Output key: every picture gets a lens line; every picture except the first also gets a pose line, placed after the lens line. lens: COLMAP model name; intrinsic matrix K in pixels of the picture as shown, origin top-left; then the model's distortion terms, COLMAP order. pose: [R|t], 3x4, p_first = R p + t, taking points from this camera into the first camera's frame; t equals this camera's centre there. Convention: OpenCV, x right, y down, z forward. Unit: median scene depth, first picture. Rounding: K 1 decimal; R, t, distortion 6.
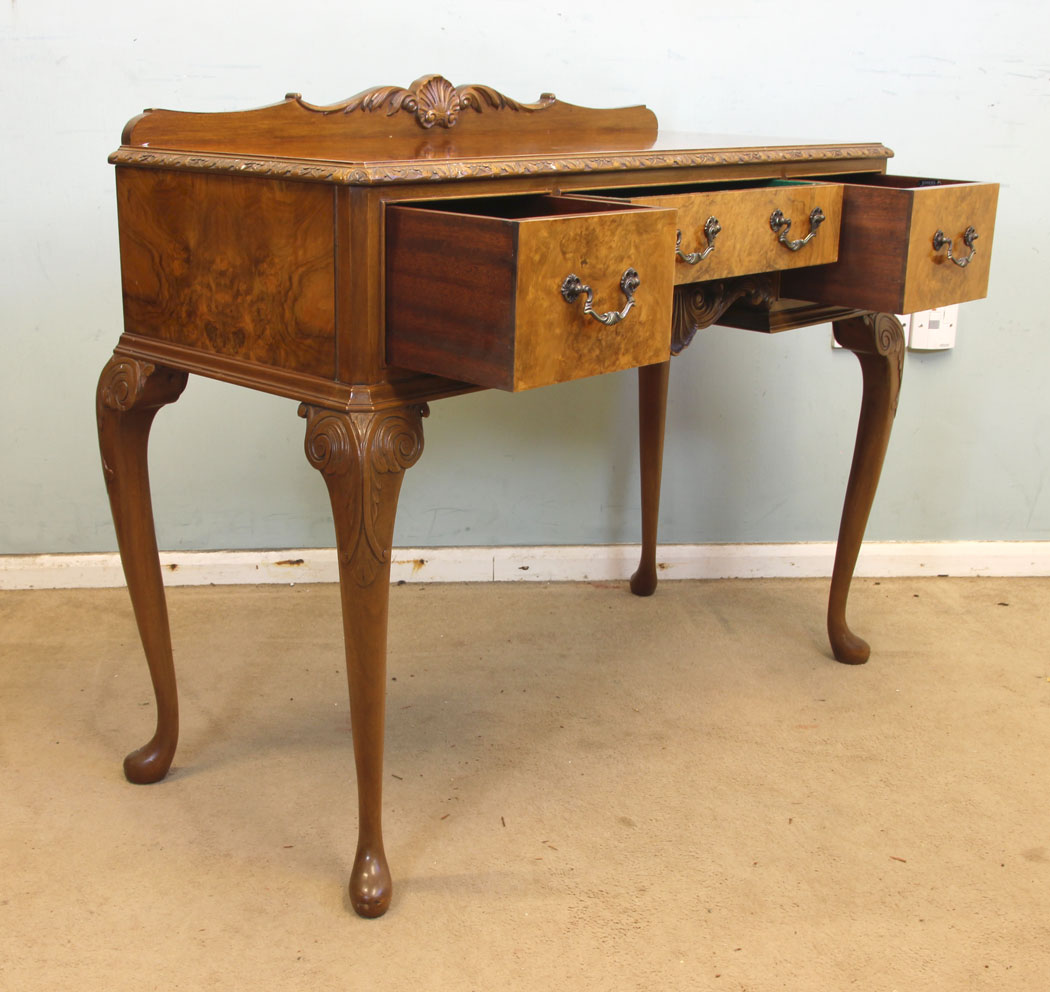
lens RADIAL K [[1438.3, 0, 499.9], [0, 1438.3, 547.0], [0, 0, 1]] dist [-0.090799, -0.021907]
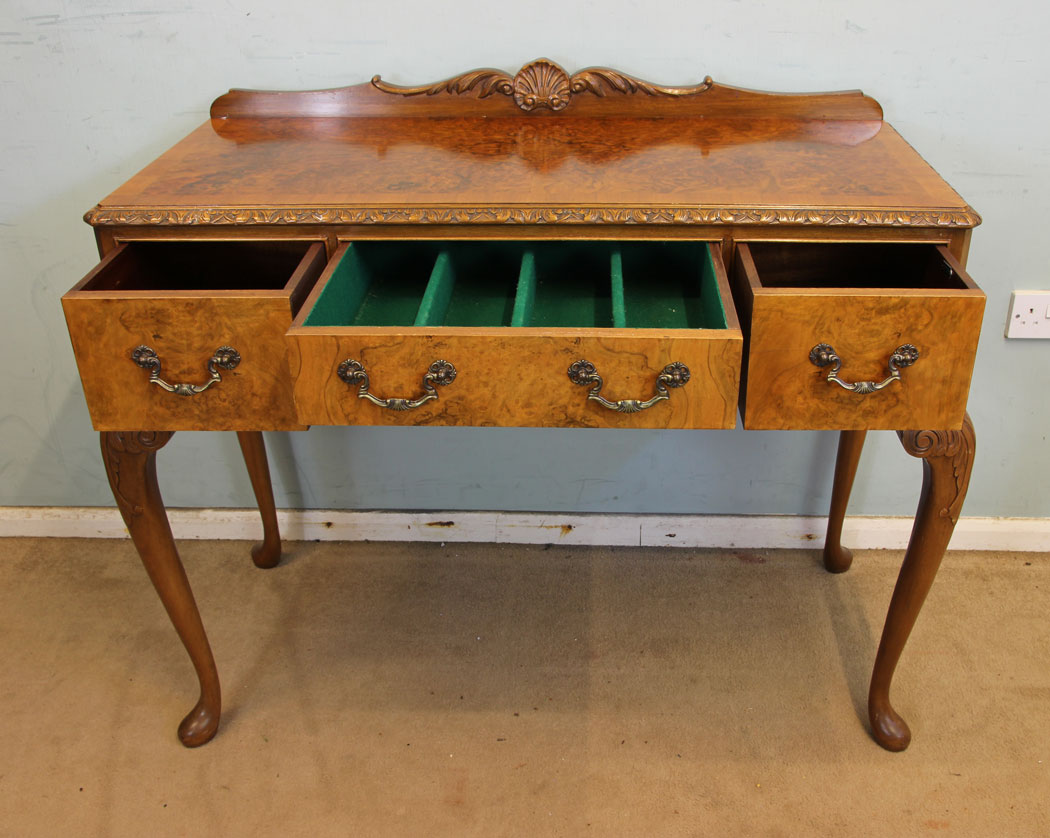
lens RADIAL K [[1098.0, 0, 608.2], [0, 1098.0, 424.8], [0, 0, 1]] dist [-0.118843, 0.117199]
pose [[0.698126, 0.338462, -0.630923, 0.576729], [-0.221877, 0.940100, 0.258812, -0.296312], [0.680728, -0.040696, 0.731405, 0.443092]]
